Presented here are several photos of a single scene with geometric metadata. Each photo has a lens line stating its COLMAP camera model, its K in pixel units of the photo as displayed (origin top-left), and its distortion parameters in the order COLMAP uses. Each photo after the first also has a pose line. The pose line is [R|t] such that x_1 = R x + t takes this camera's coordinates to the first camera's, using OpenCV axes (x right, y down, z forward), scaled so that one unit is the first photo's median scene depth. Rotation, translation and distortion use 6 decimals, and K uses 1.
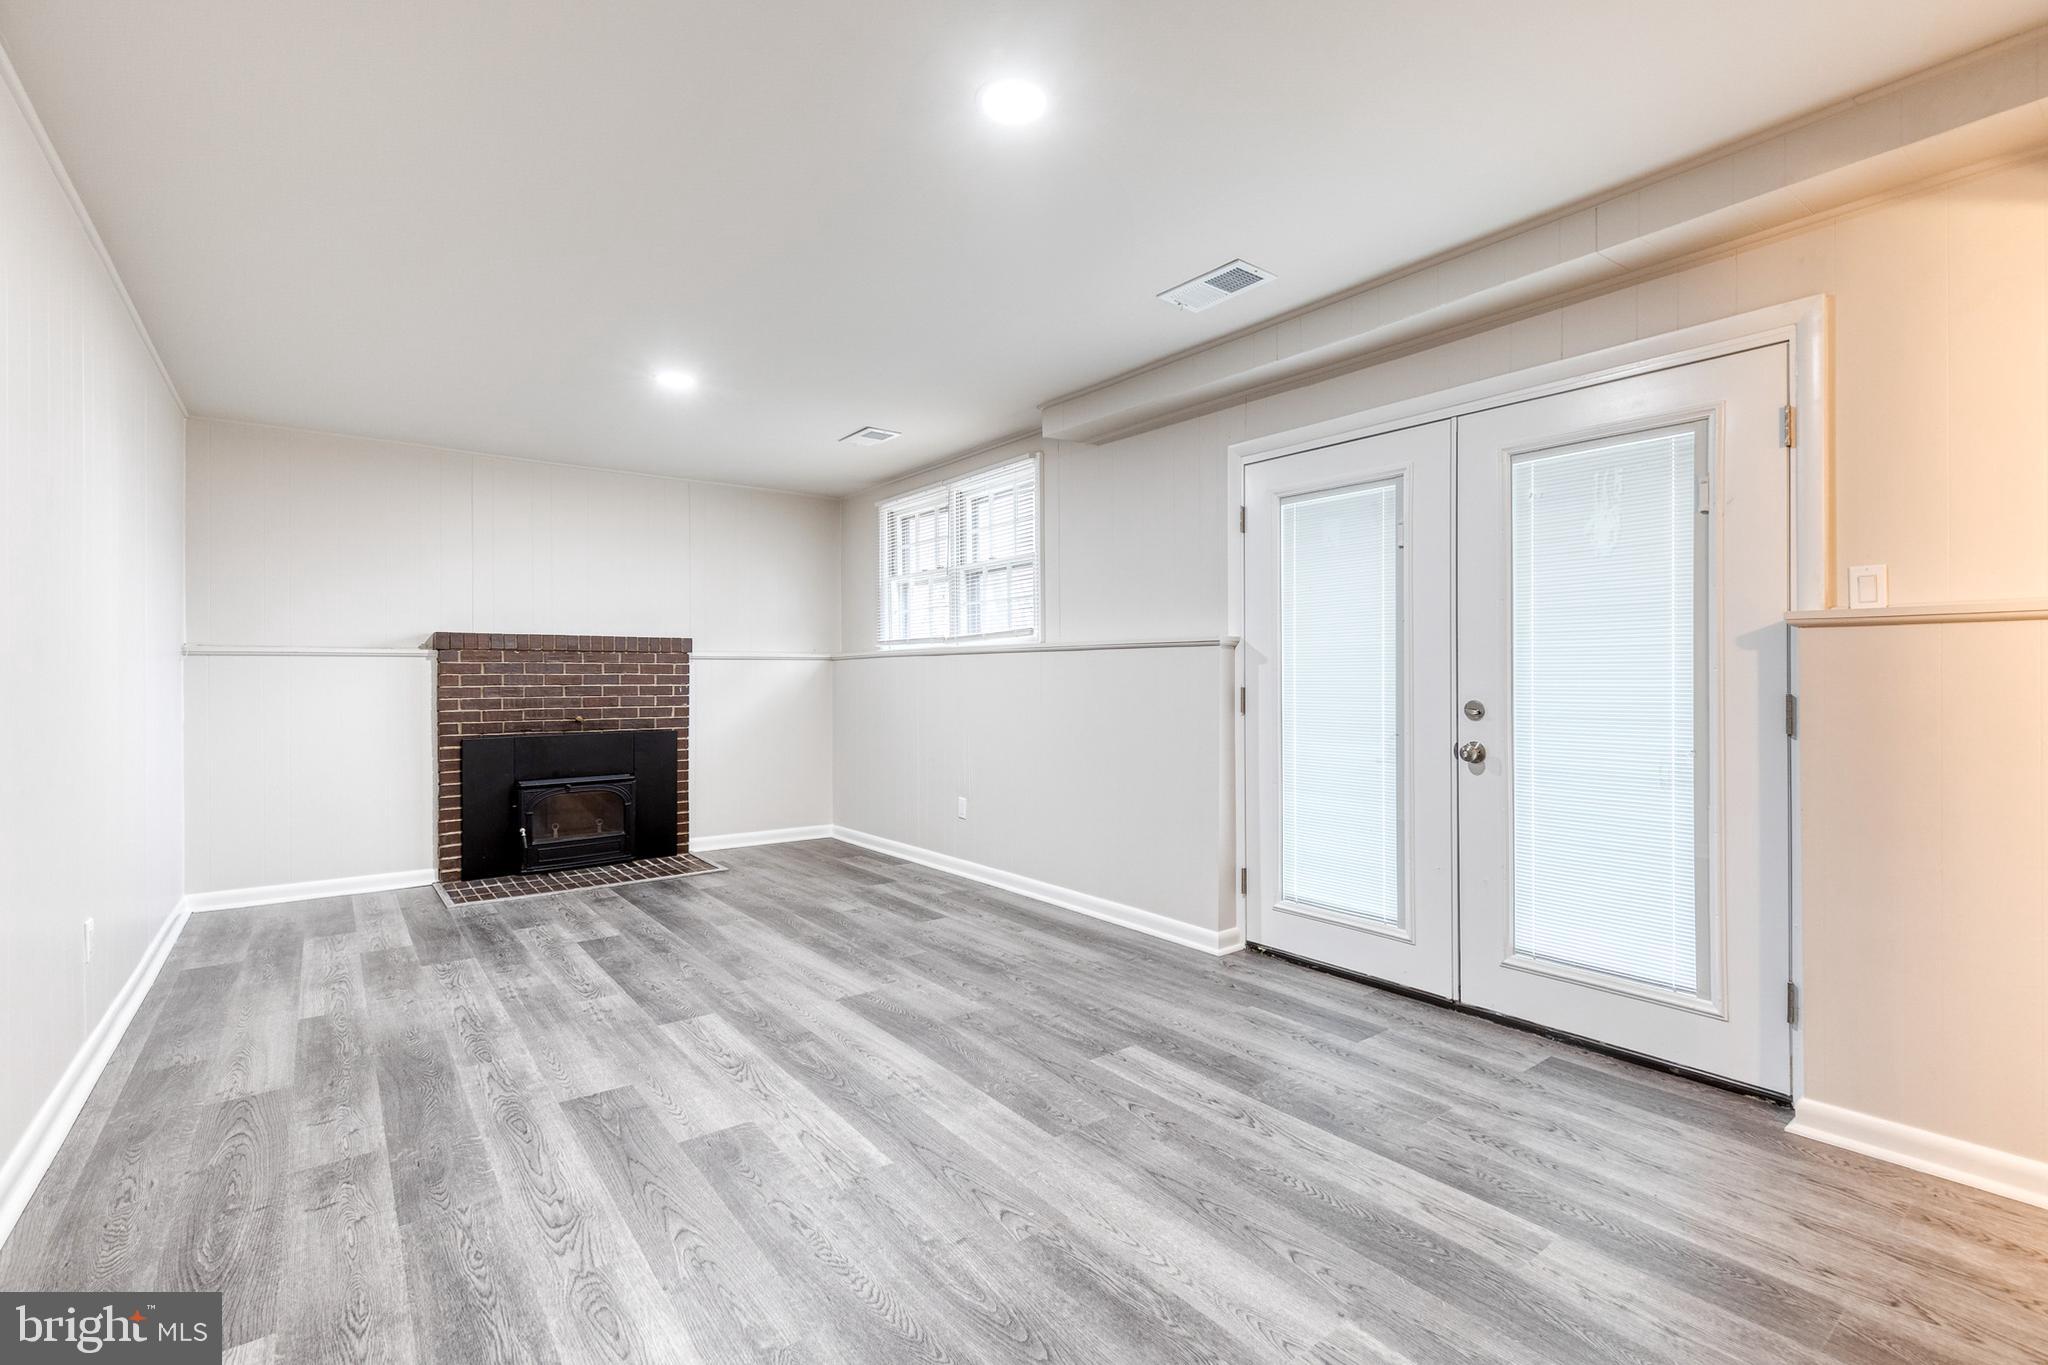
lens RADIAL K [[913.6, 0, 1036.6], [0, 913.6, 674.5], [0, 0, 1]] dist [0.008757, 0.000816]
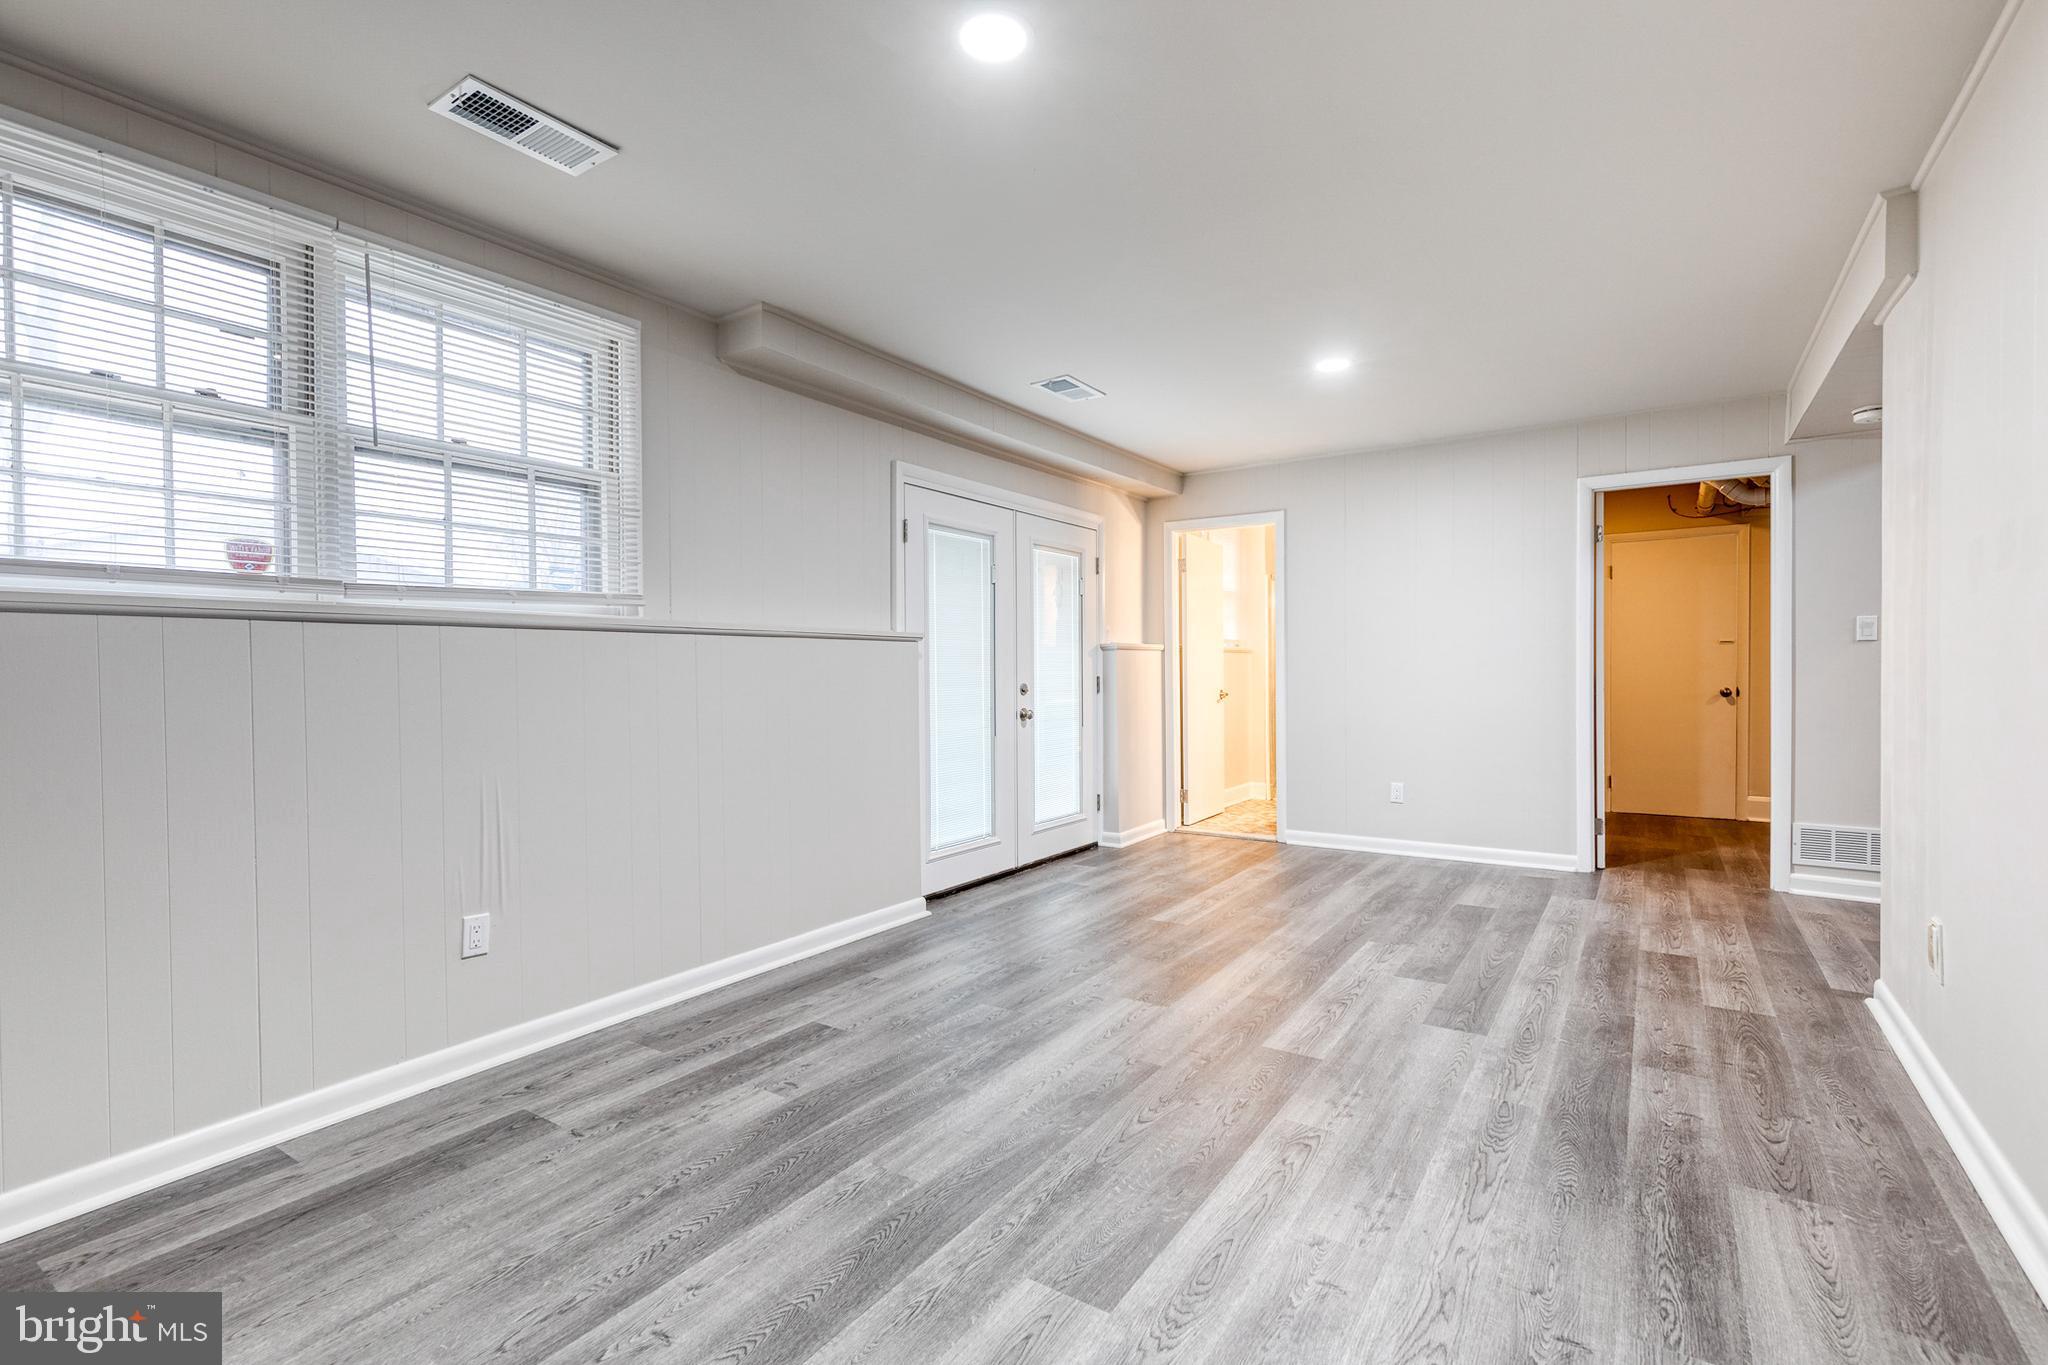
lens RADIAL K [[923.5, 0, 1051.5], [0, 923.5, 675.4], [0, 0, 1]] dist [0.016359, -0.000525]
pose [[-0.323345, 0.001839, 0.946279, -1.248676], [0.008049, 0.999967, 0.000807, 0.013574], [-0.946247, 0.007878, -0.323350, 1.633079]]
